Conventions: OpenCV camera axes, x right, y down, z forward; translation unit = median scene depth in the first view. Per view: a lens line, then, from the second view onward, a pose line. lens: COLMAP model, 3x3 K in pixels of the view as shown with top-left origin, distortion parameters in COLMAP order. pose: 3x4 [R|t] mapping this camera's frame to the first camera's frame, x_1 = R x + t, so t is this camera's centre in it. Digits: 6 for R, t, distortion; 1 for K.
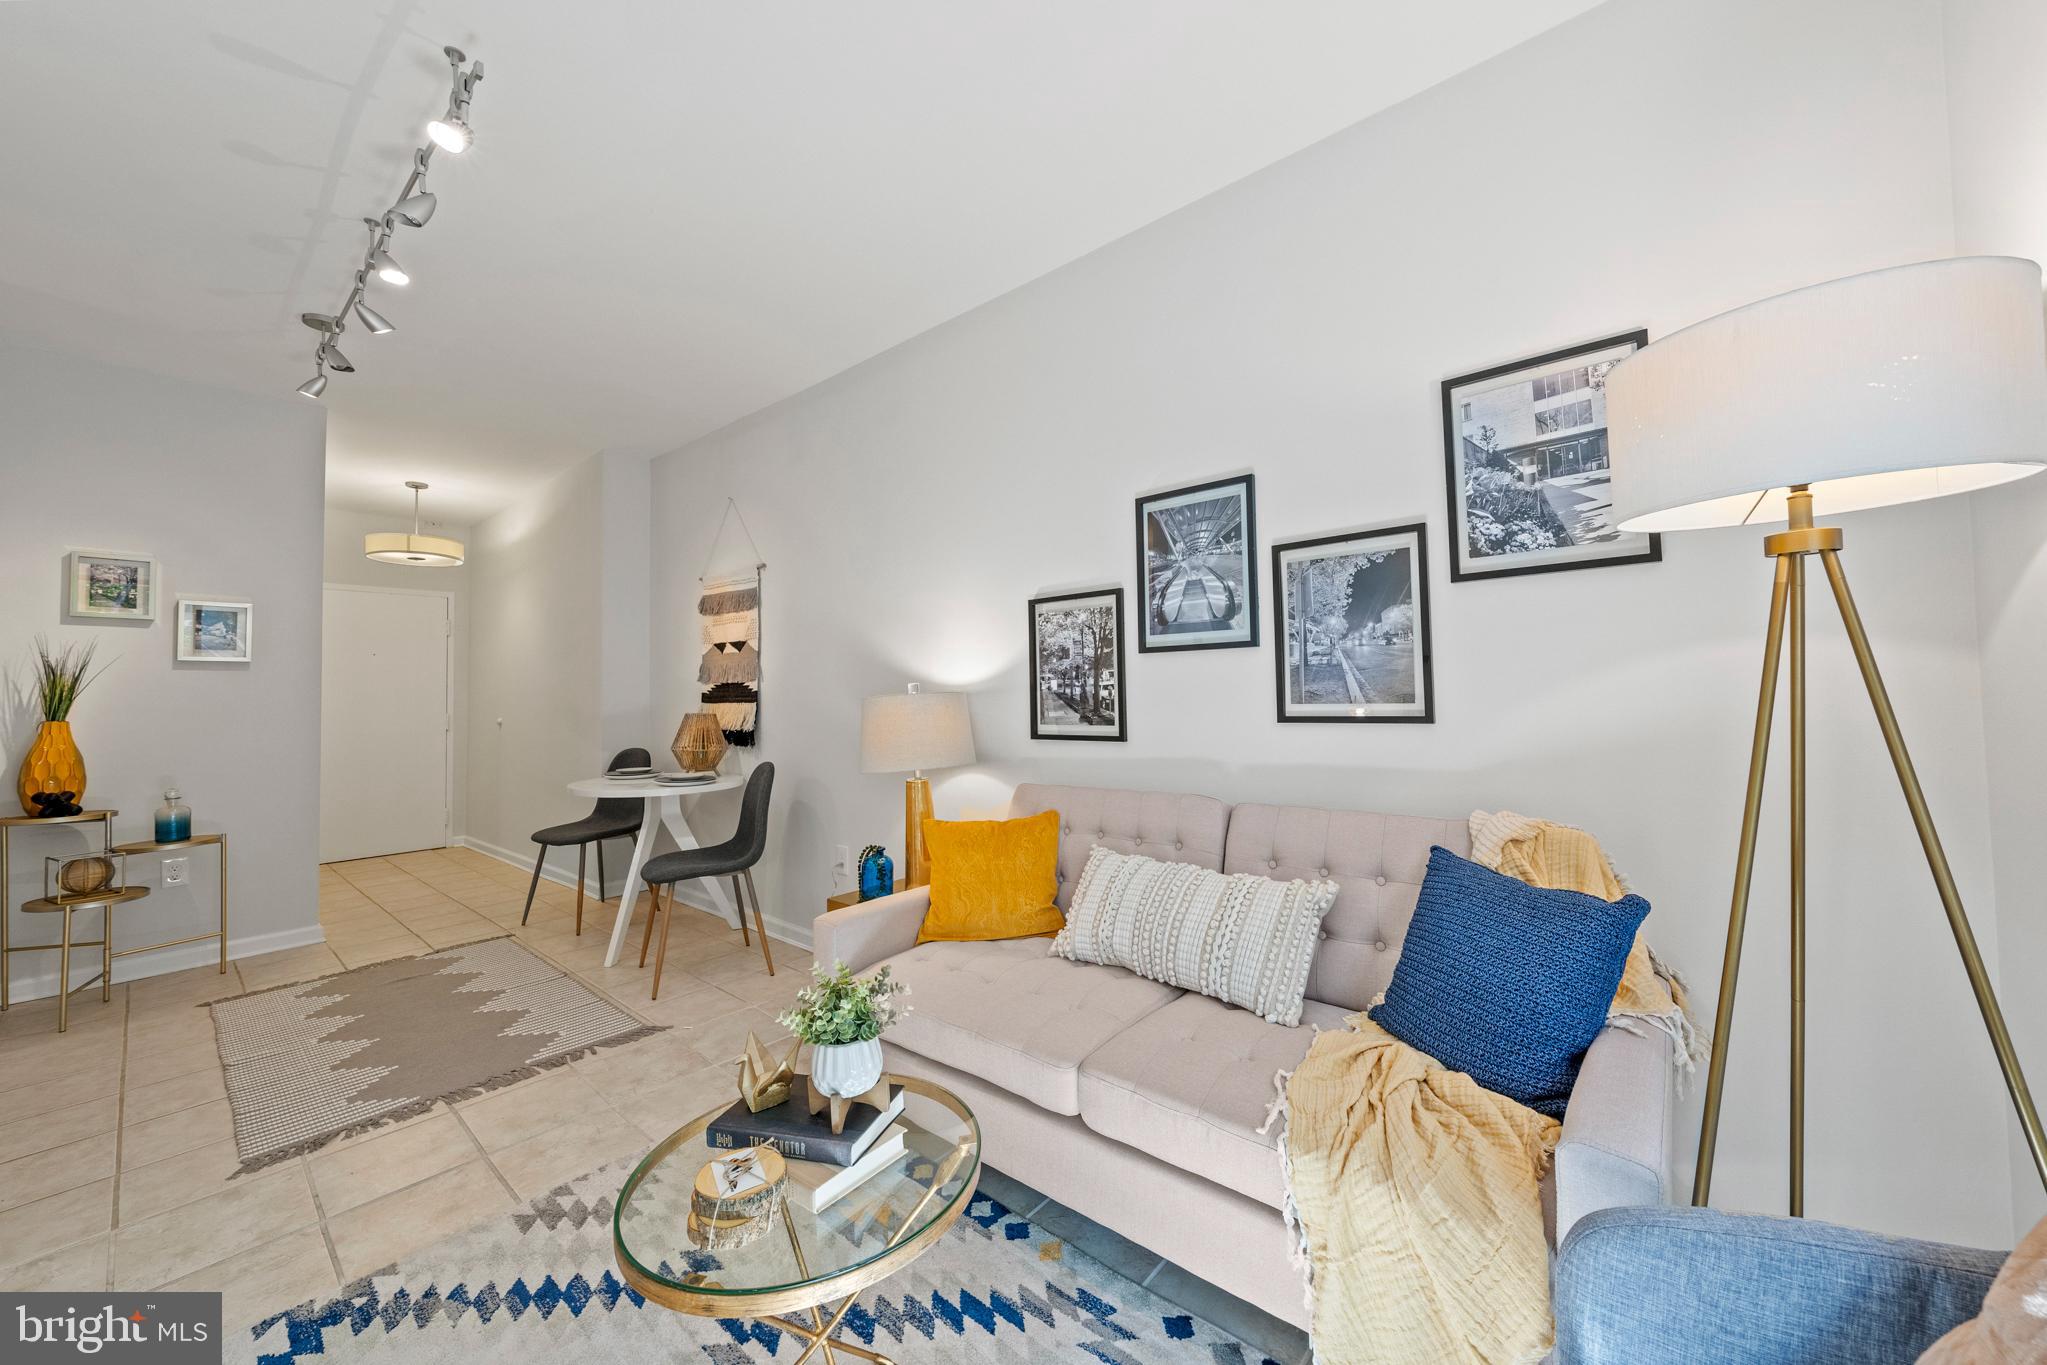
lens RADIAL K [[747.7, 0, 1030.0], [0, 747.7, 671.9], [0, 0, 1]] dist [-0.000332, 0.000233]
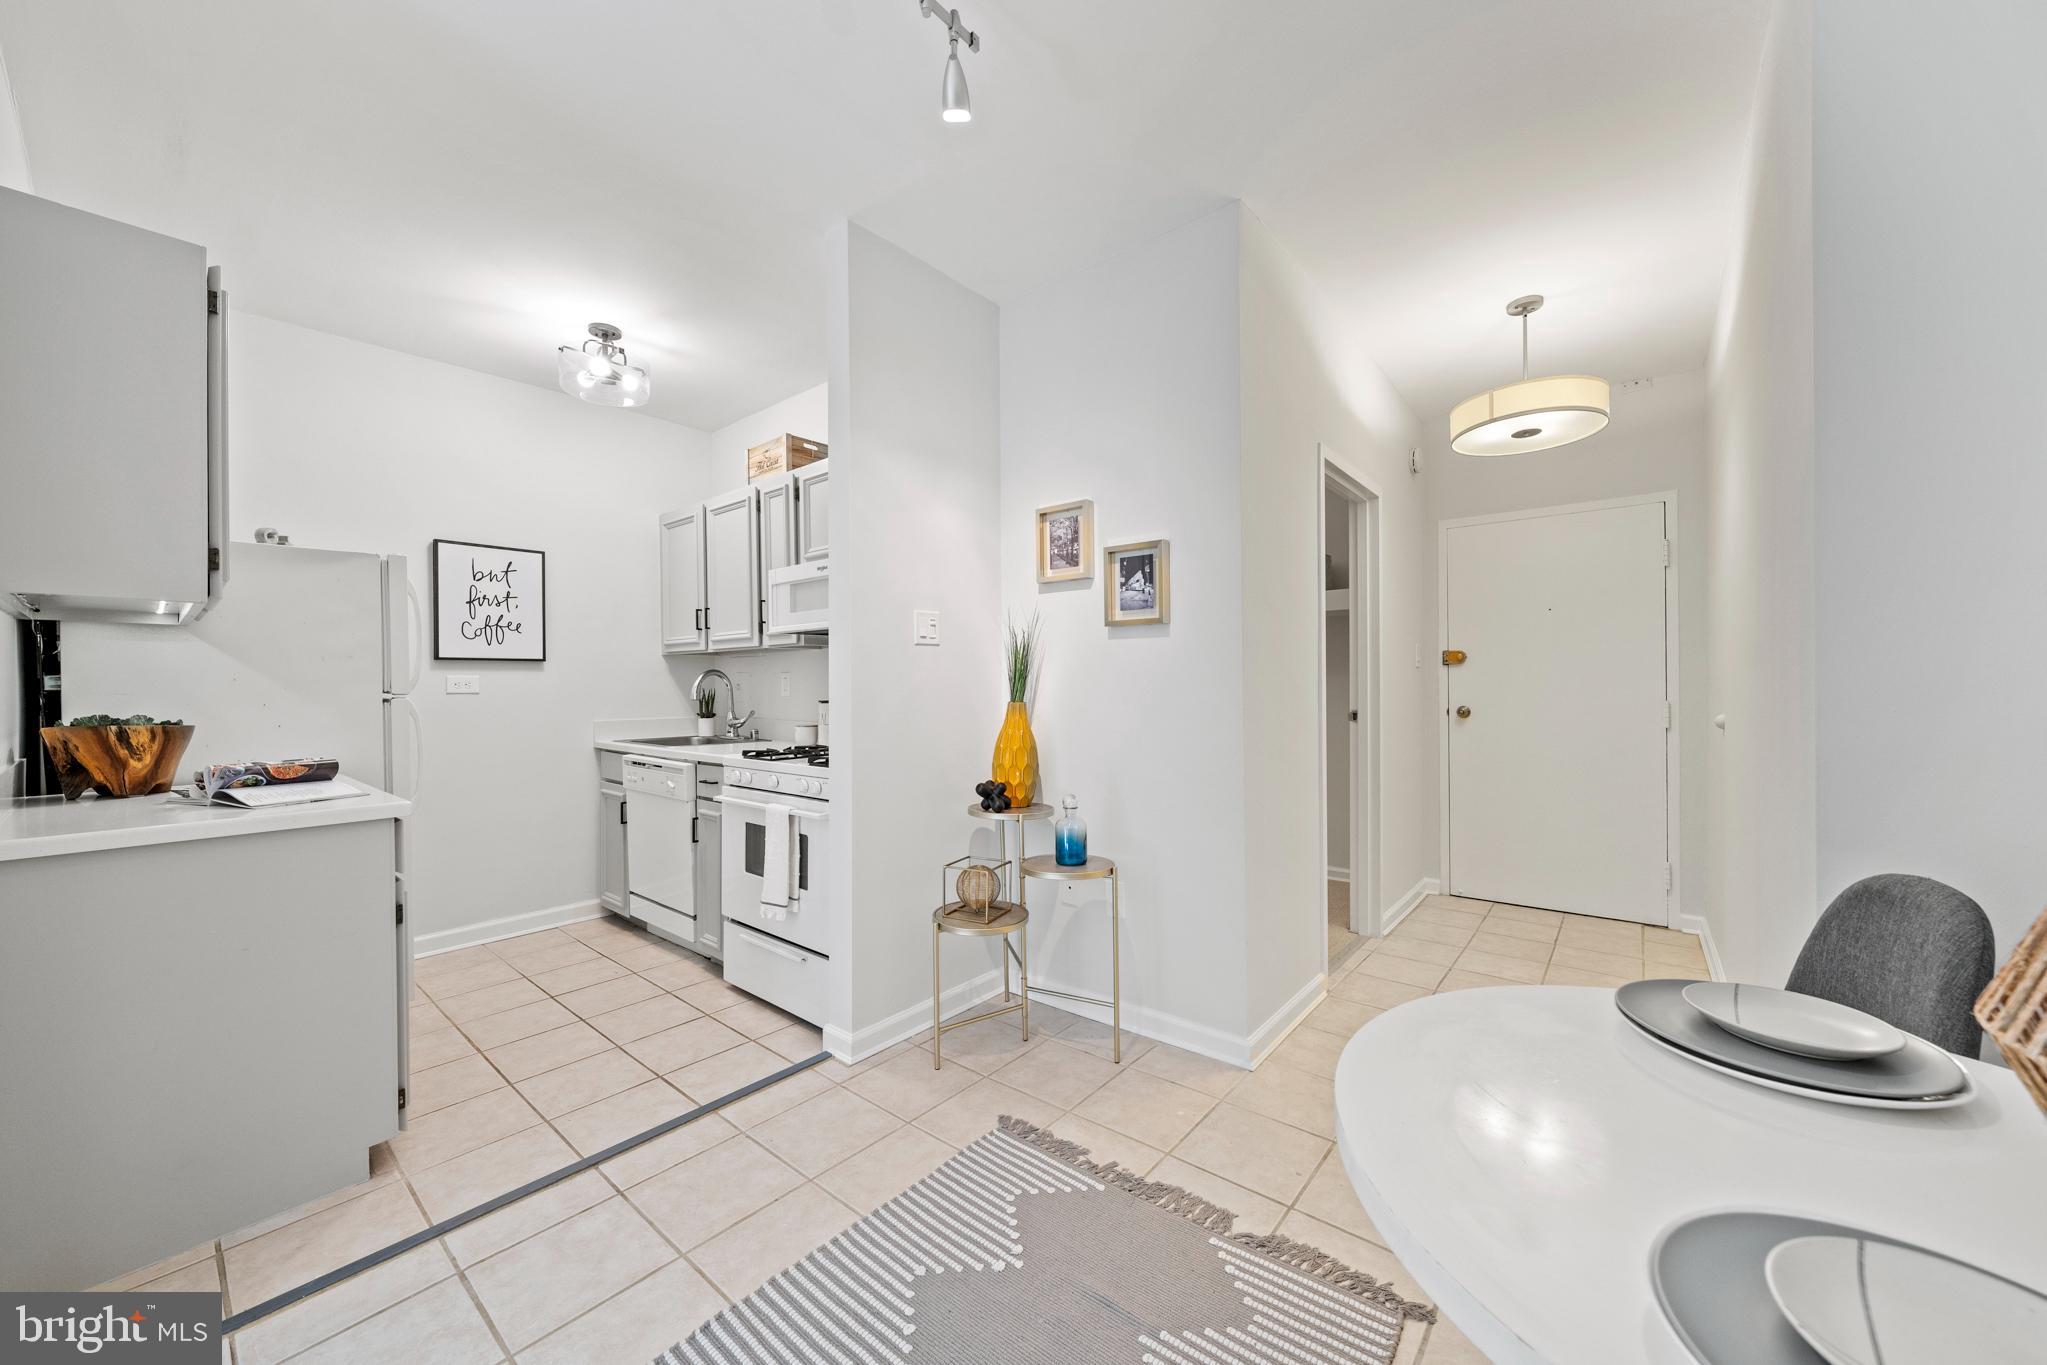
lens RADIAL K [[747.7, 0, 1029.5], [0, 747.7, 684.5], [0, 0, 1]] dist [-0.000332, 0.000233]
pose [[0.010166, 0.012489, -0.999870, -0.397883], [0.037283, 0.999222, 0.012860, 0.033544], [0.999253, -0.037409, 0.009693, 0.981244]]
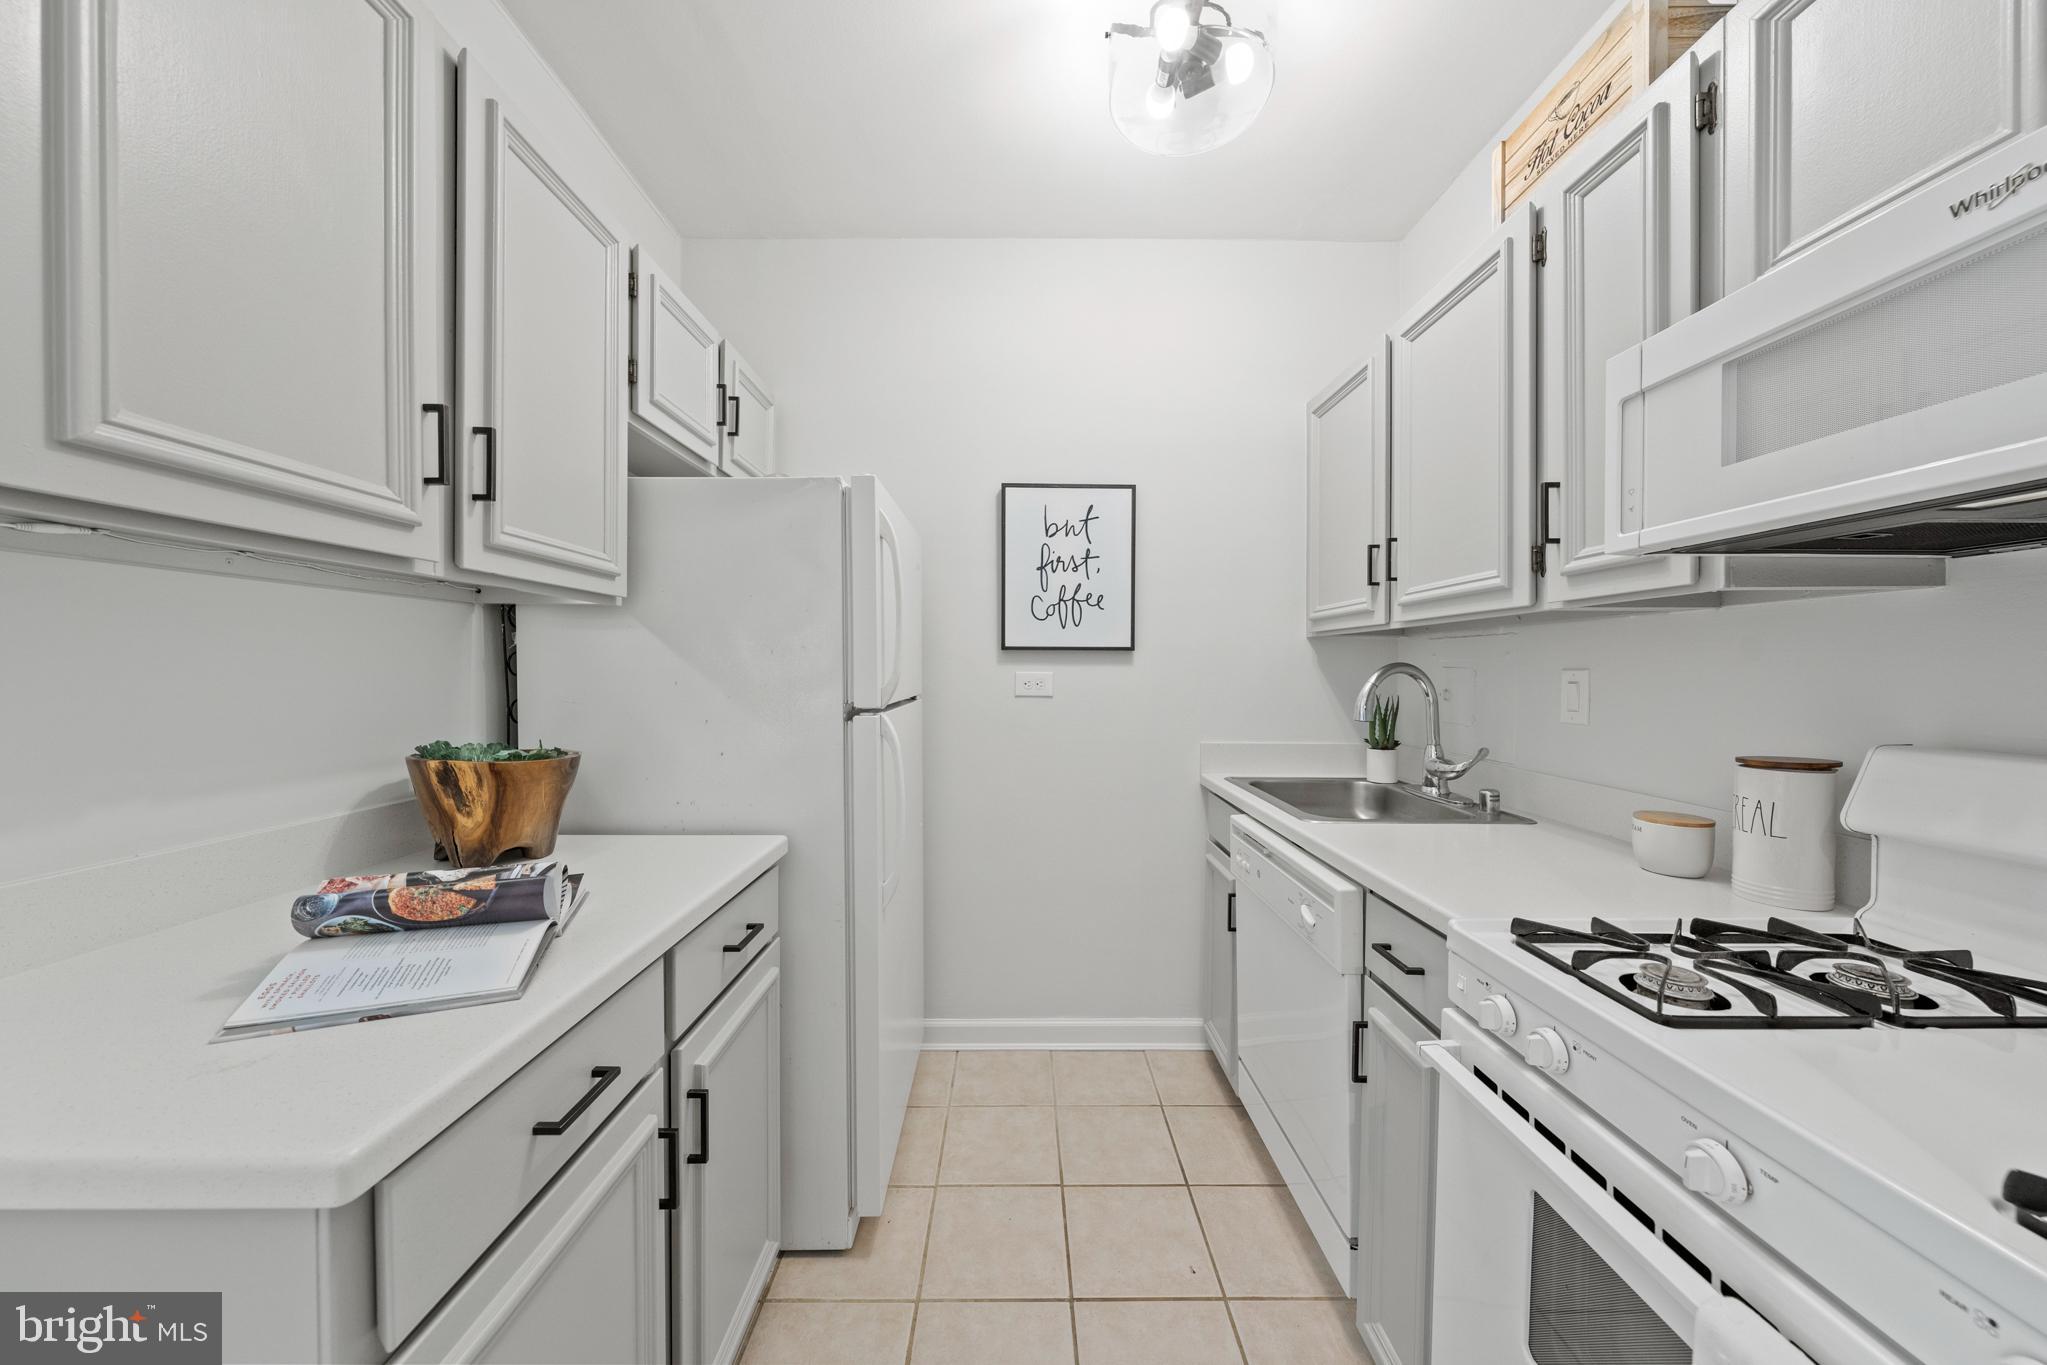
lens RADIAL K [[699.0, 0, 1017.5], [0, 699.0, 682.0], [0, 0, 1]] dist [0.000072, -0.000082]
pose [[-0.759946, 0.018769, -0.649716, -1.016833], [0.023982, 0.999712, 0.000829, 0.013311], [0.649544, -0.014952, -0.760177, 0.707568]]
